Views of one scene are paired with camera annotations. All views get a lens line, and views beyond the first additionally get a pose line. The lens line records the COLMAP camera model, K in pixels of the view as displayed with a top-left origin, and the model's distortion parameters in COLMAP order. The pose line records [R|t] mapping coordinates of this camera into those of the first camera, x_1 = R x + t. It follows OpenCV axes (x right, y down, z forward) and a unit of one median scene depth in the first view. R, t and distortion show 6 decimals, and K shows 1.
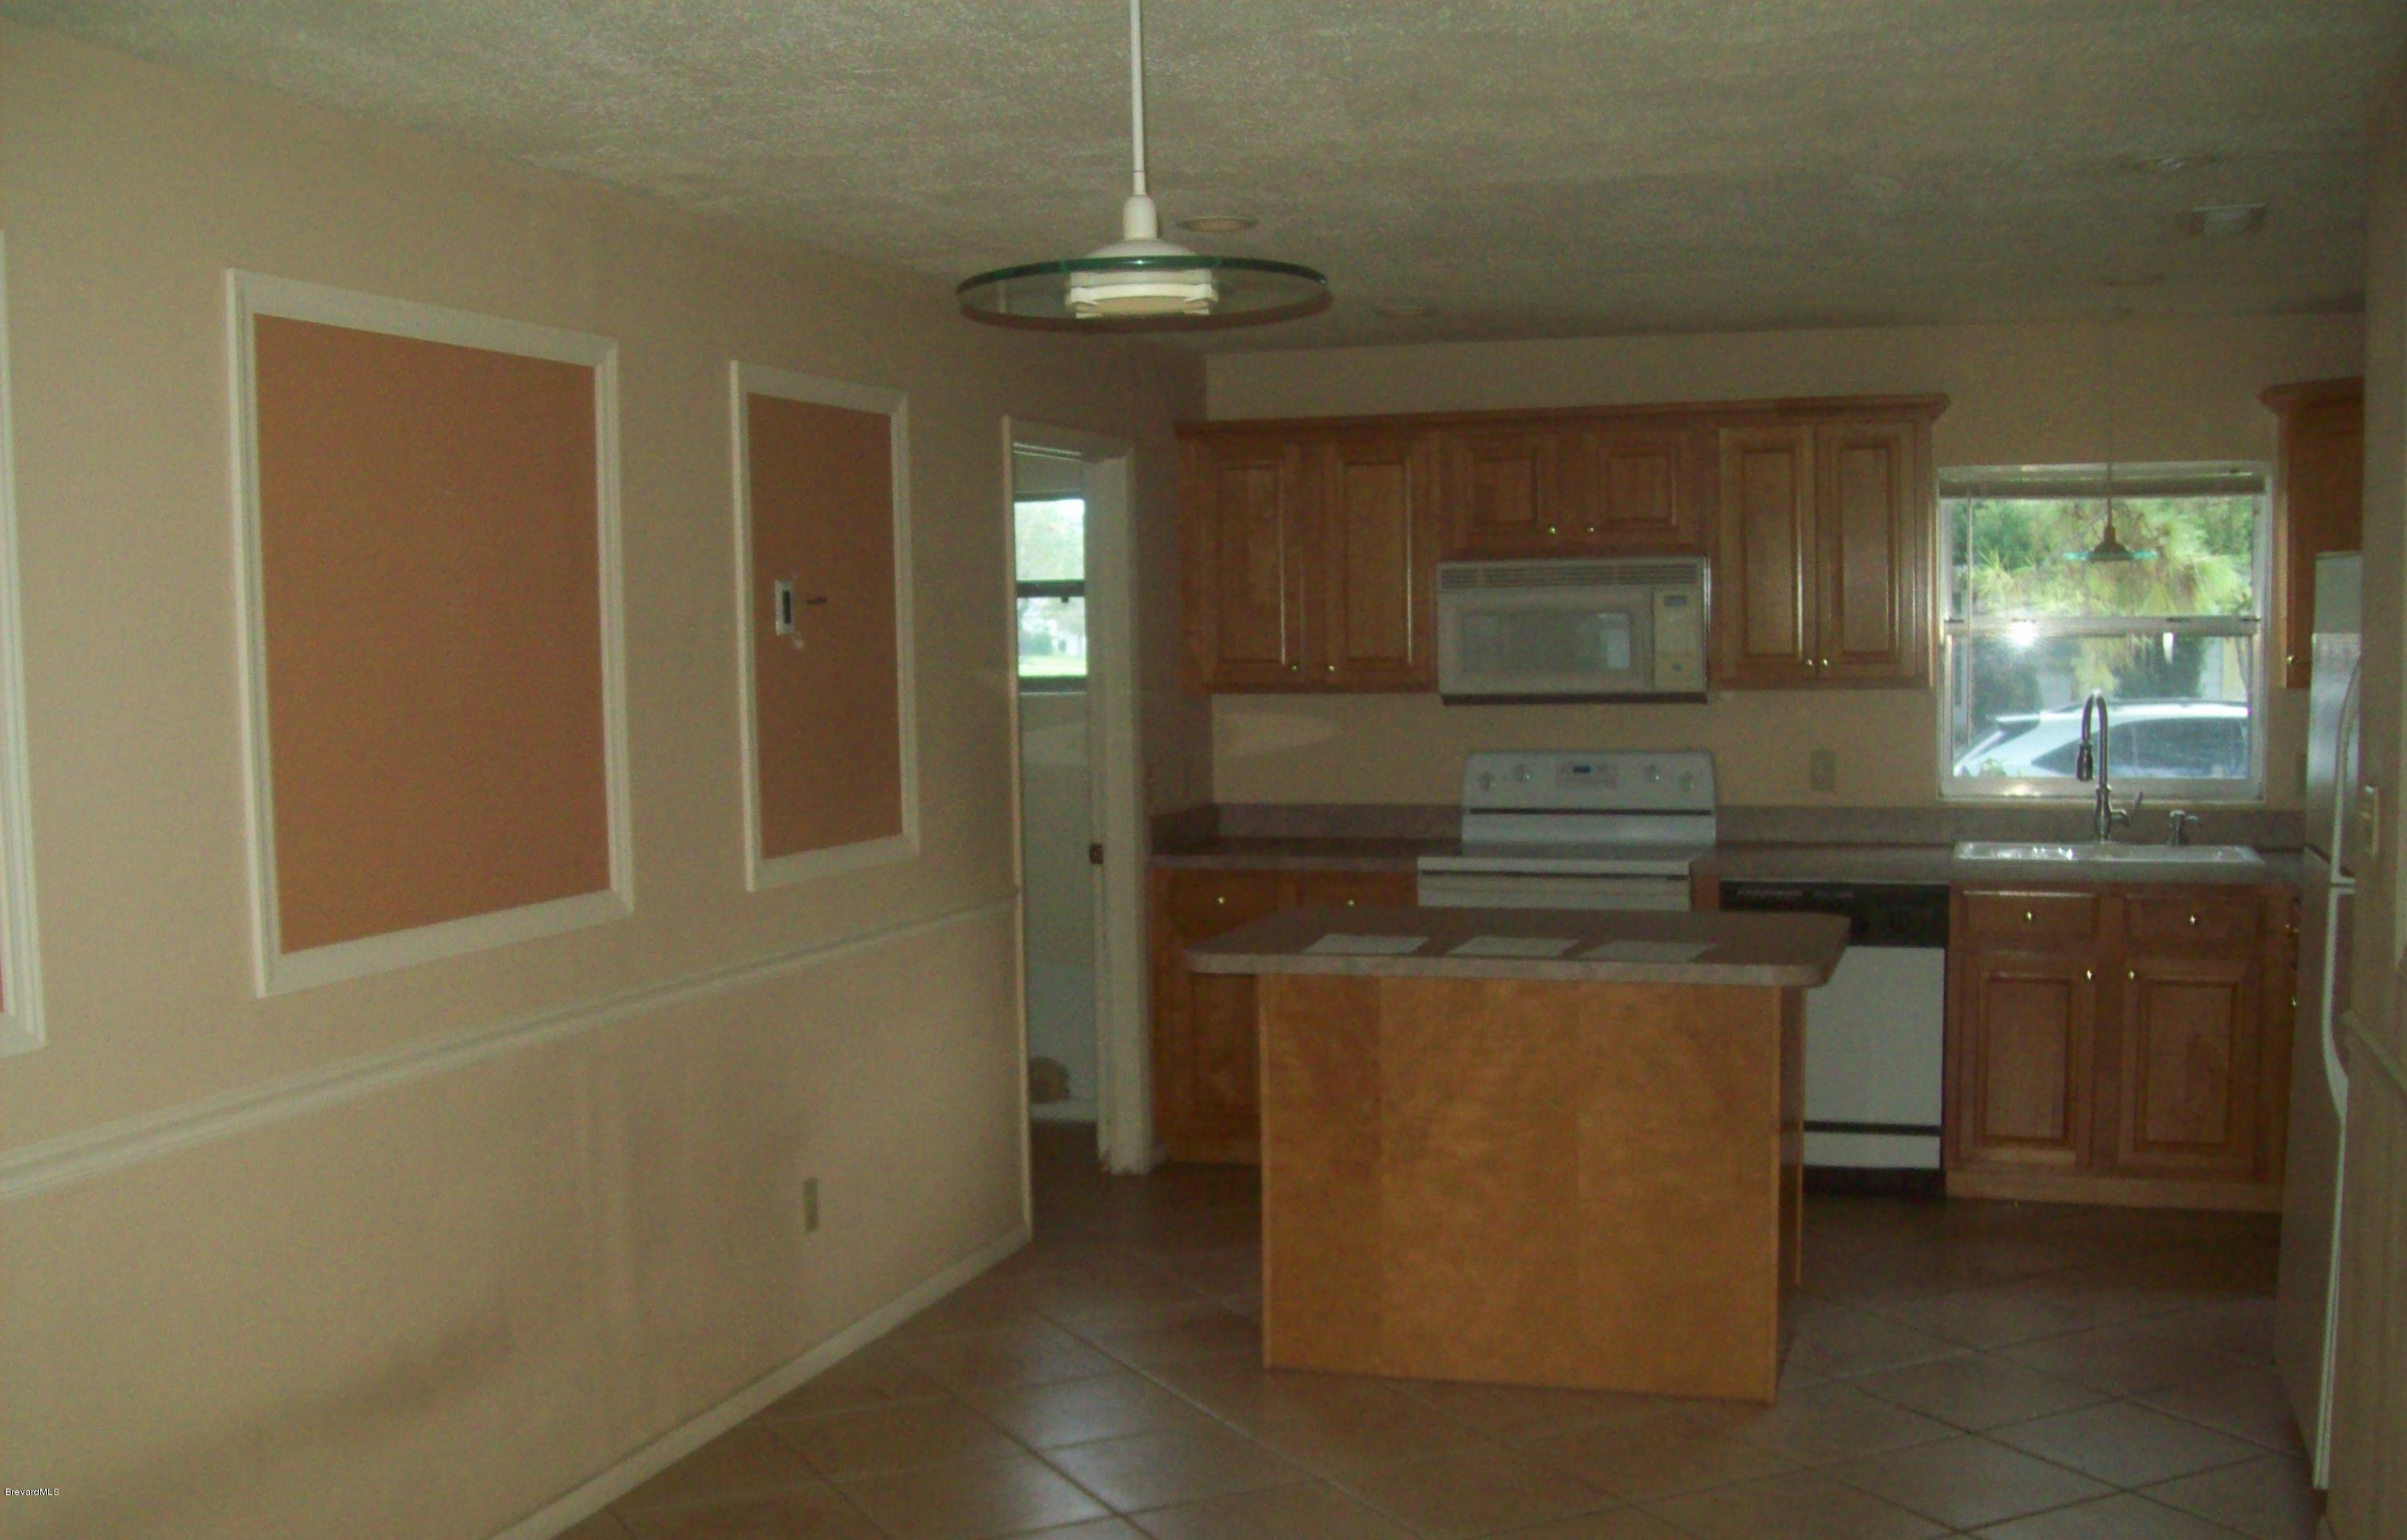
lens RADIAL K [[2519.2, 0, 1204.8], [0, 2519.2, 768.2], [0, 0, 1]] dist [-0.001310, 0.000000]
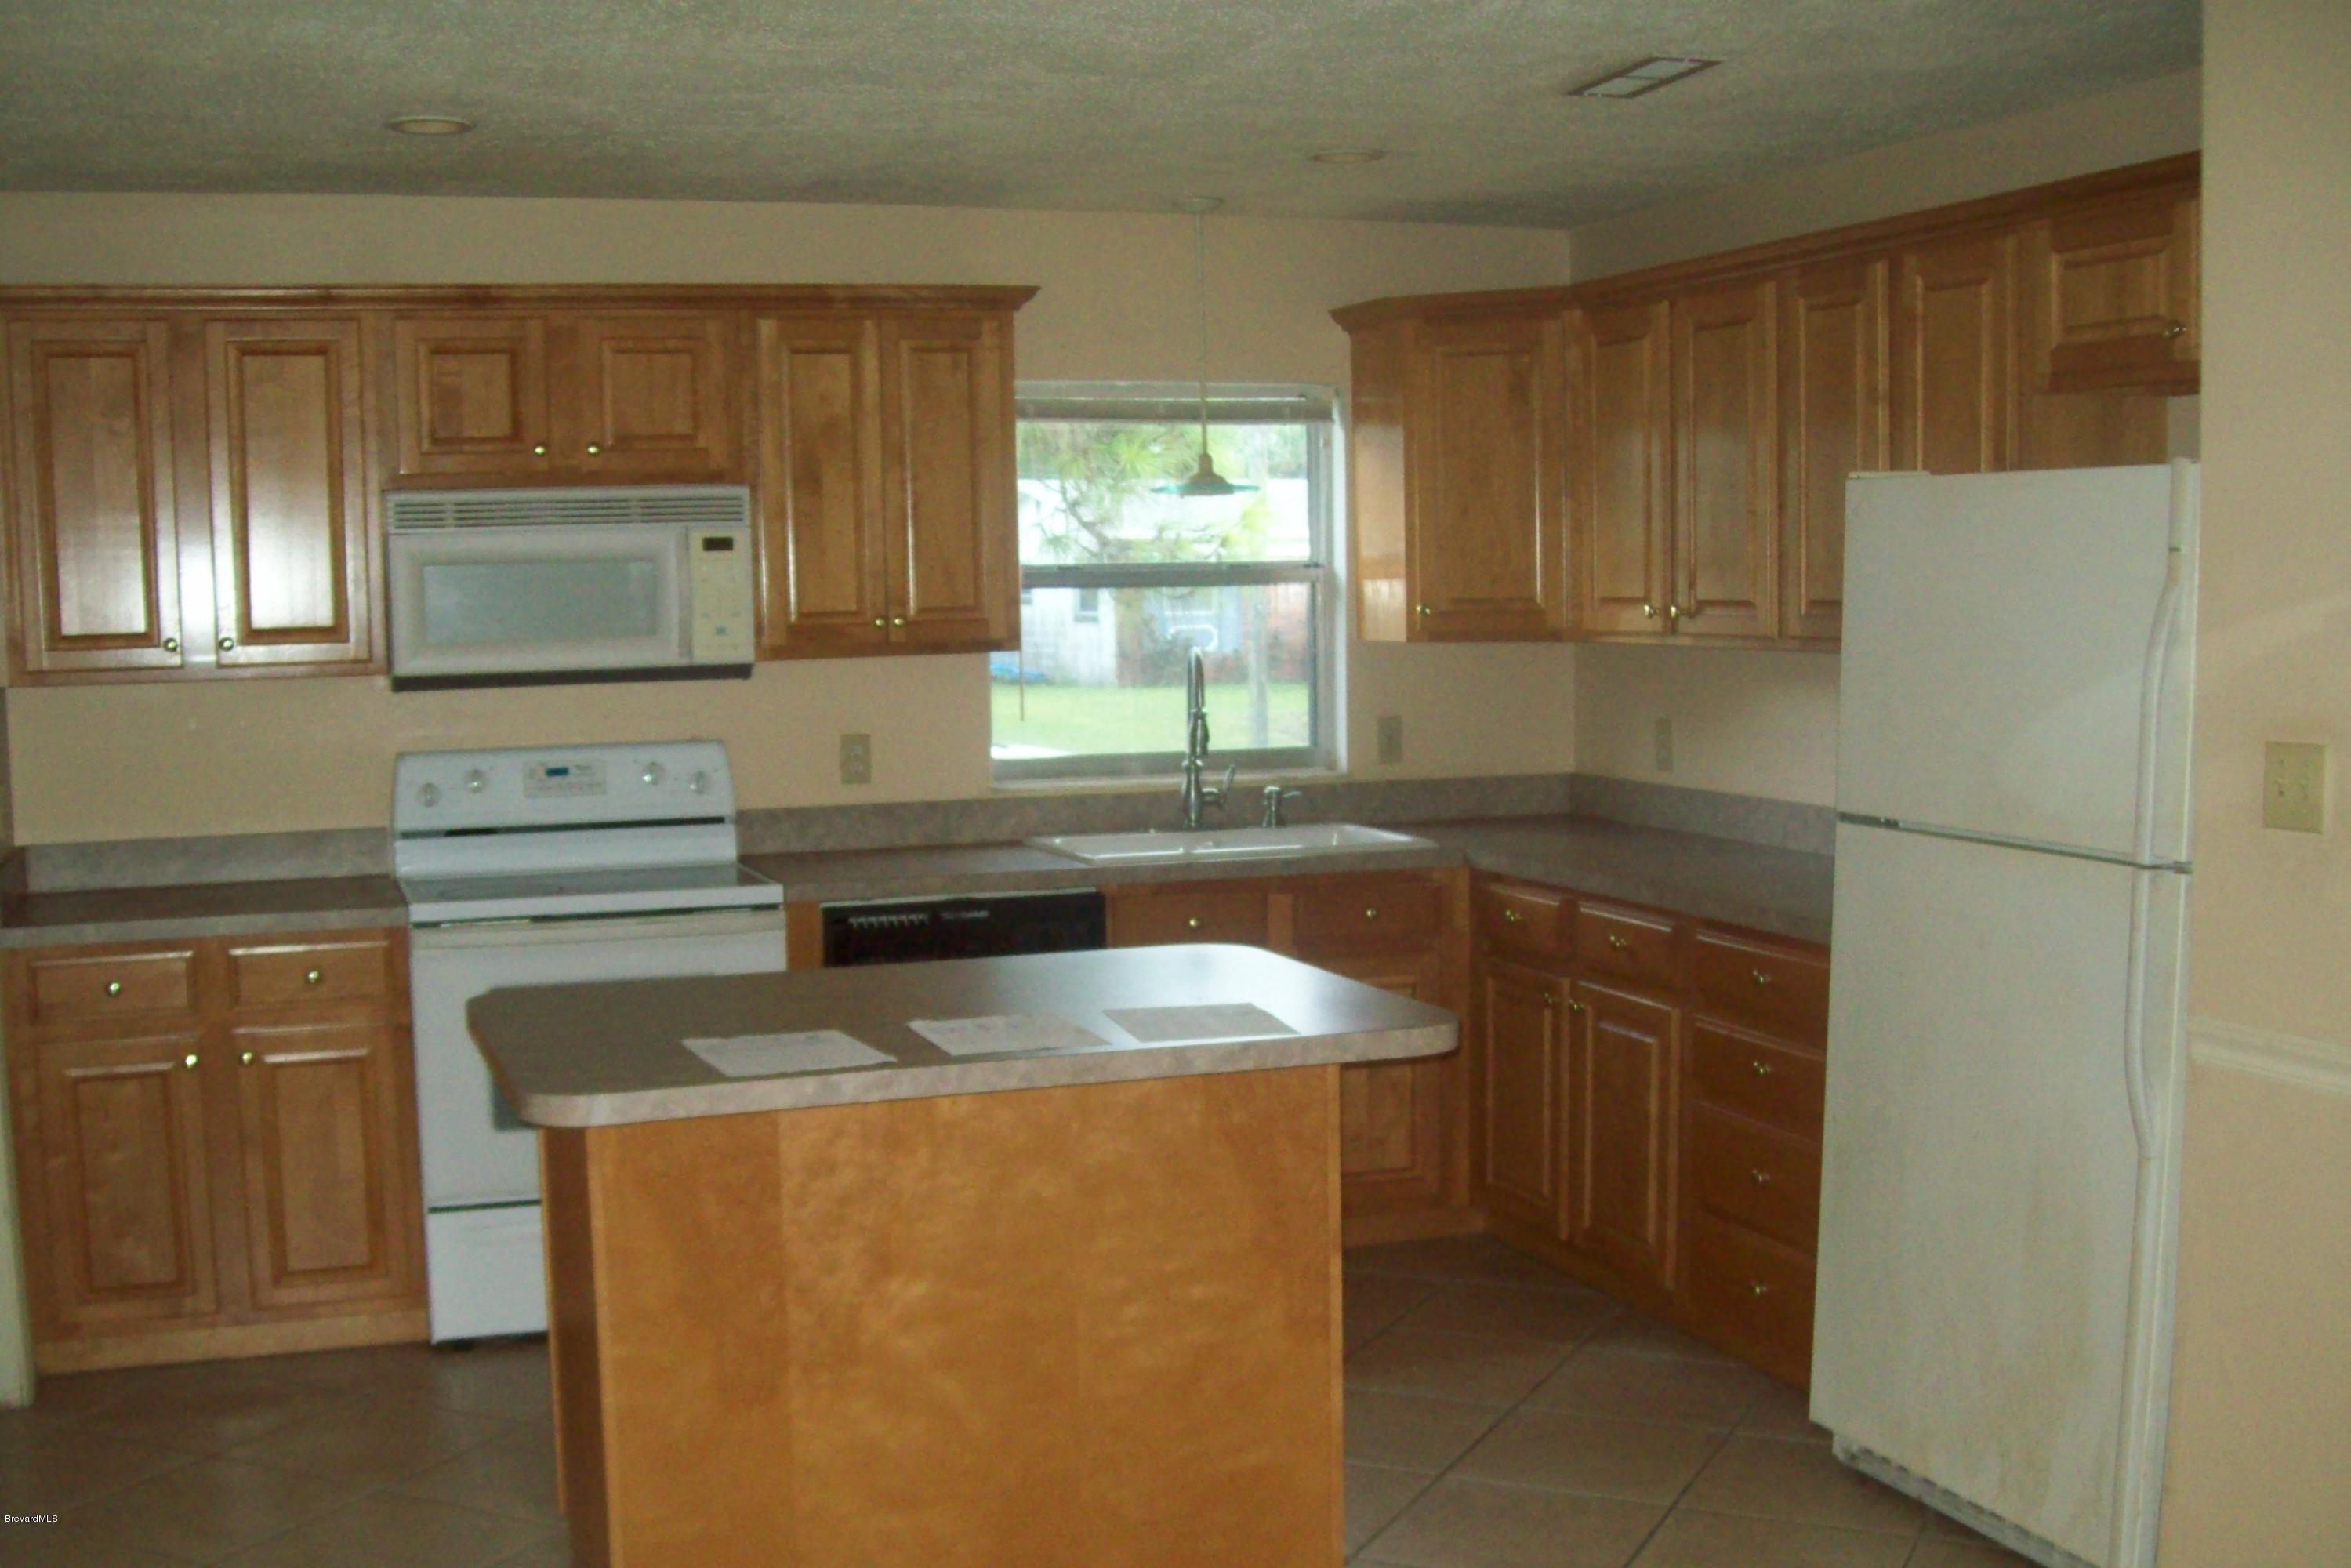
lens RADIAL K [[2747.4, 0, 1174.5], [0, 2747.4, 788.6], [0, 0, 1]] dist [-0.081287, 0.000000]
pose [[0.833751, -0.050213, 0.549852, -0.154835], [0.043399, 0.998735, 0.025399, -0.007679], [-0.550432, 0.002687, 0.834876, 0.231518]]
